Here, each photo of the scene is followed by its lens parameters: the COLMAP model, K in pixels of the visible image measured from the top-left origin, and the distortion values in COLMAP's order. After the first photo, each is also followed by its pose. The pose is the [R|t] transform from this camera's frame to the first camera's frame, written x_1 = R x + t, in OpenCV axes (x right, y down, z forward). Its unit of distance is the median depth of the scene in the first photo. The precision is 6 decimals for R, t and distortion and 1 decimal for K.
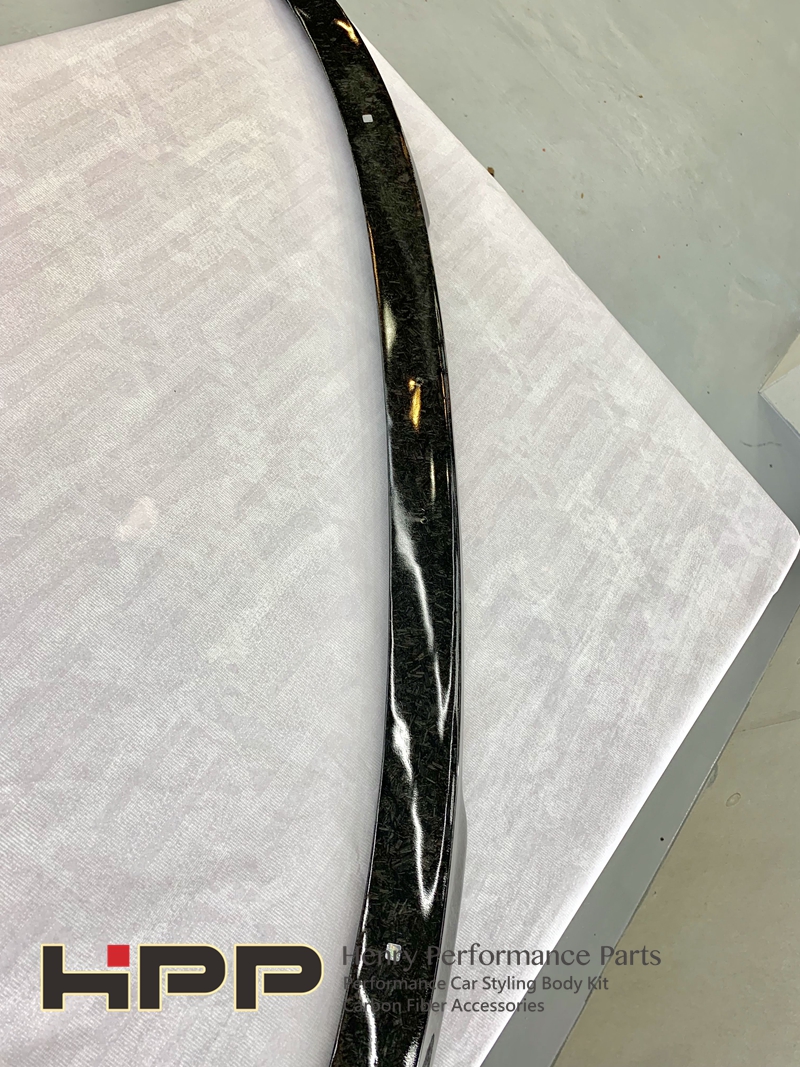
lens RADIAL K [[824.1, 0, 390.6], [0, 824.1, 530.5], [0, 0, 1]] dist [0.014941, -0.020305]
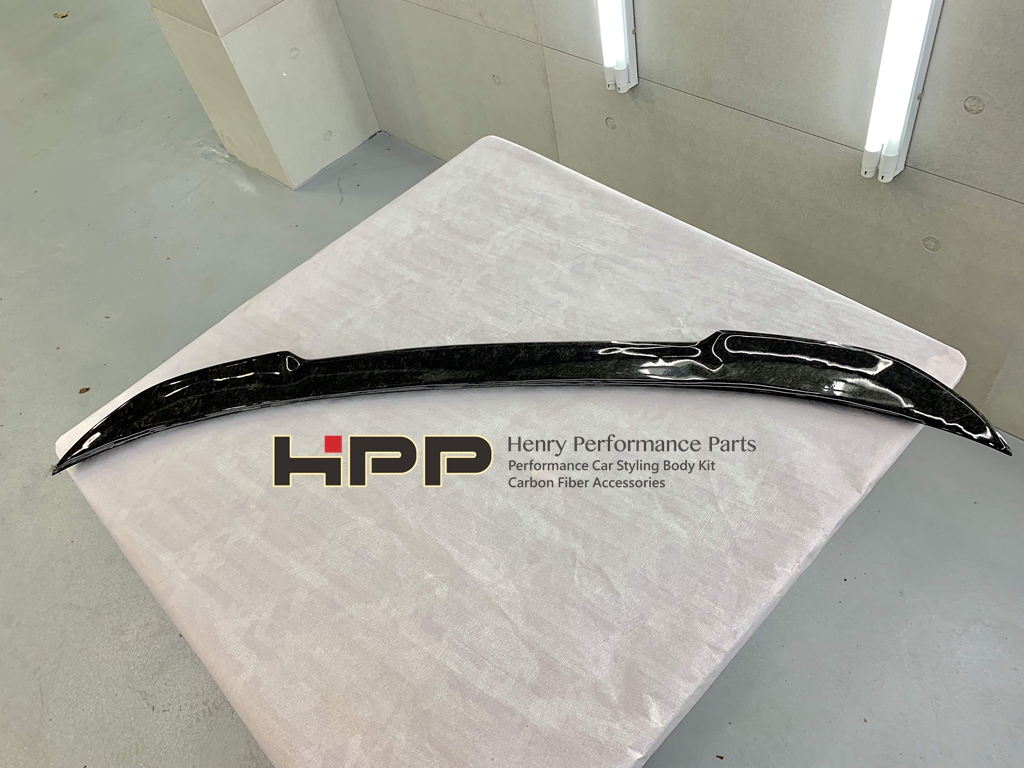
lens RADIAL K [[790.8, 0, 517.7], [0, 790.8, 379.2], [0, 0, 1]] dist [0.014941, -0.020305]
pose [[-0.038251, -0.966574, 0.253520, -0.420606], [0.967119, 0.028027, 0.252776, -0.381584], [-0.251432, 0.254853, 0.933719, -0.388565]]
